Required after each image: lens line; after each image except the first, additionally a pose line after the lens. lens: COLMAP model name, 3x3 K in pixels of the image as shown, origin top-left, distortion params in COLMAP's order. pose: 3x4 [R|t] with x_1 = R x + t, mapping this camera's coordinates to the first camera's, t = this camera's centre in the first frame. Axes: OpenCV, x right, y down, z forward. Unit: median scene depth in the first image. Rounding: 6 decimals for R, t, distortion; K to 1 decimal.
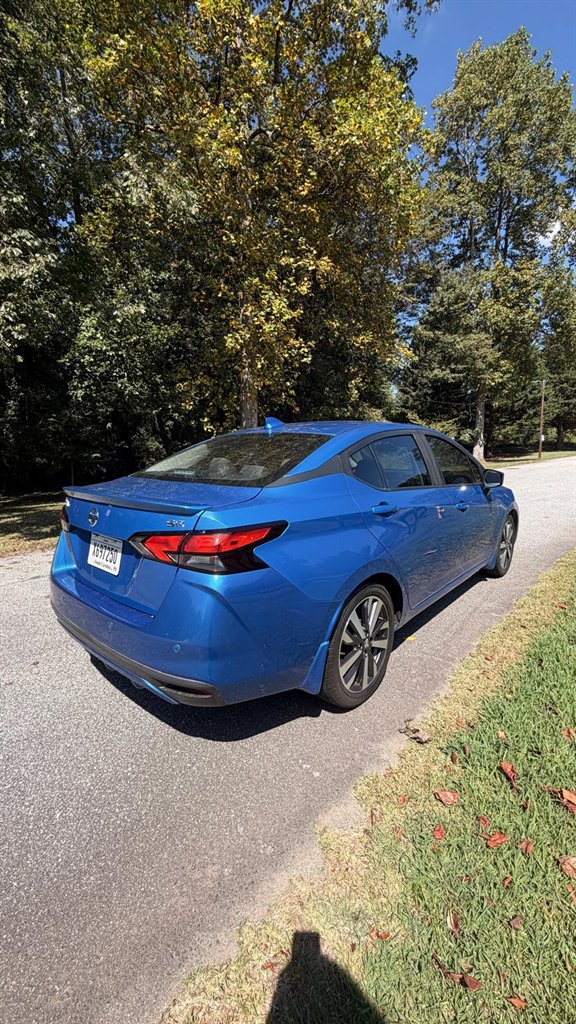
lens RADIAL K [[402.4, 0, 288.0], [0, 402.4, 512.0], [0, 0, 1]] dist [-0.007214, 0.000046]
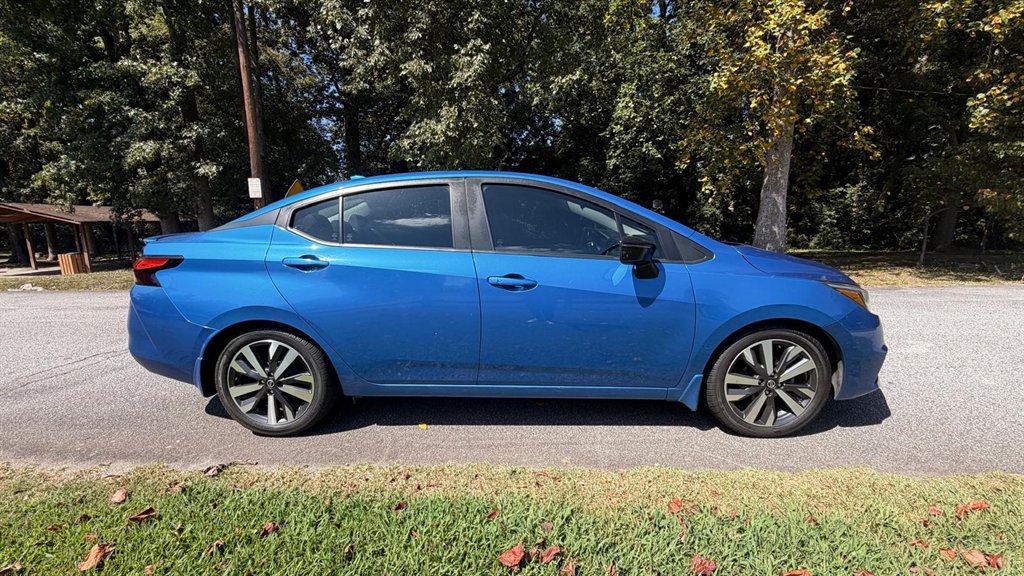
lens RADIAL K [[402.4, 0, 509.7], [0, 402.4, 296.0], [0, 0, 1]] dist [-0.007214, 0.000046]
pose [[0.648022, 0.144659, -0.747757, 0.181980], [-0.113530, 0.989175, 0.092975, -0.010236], [0.753112, 0.024644, 0.657430, 0.101203]]
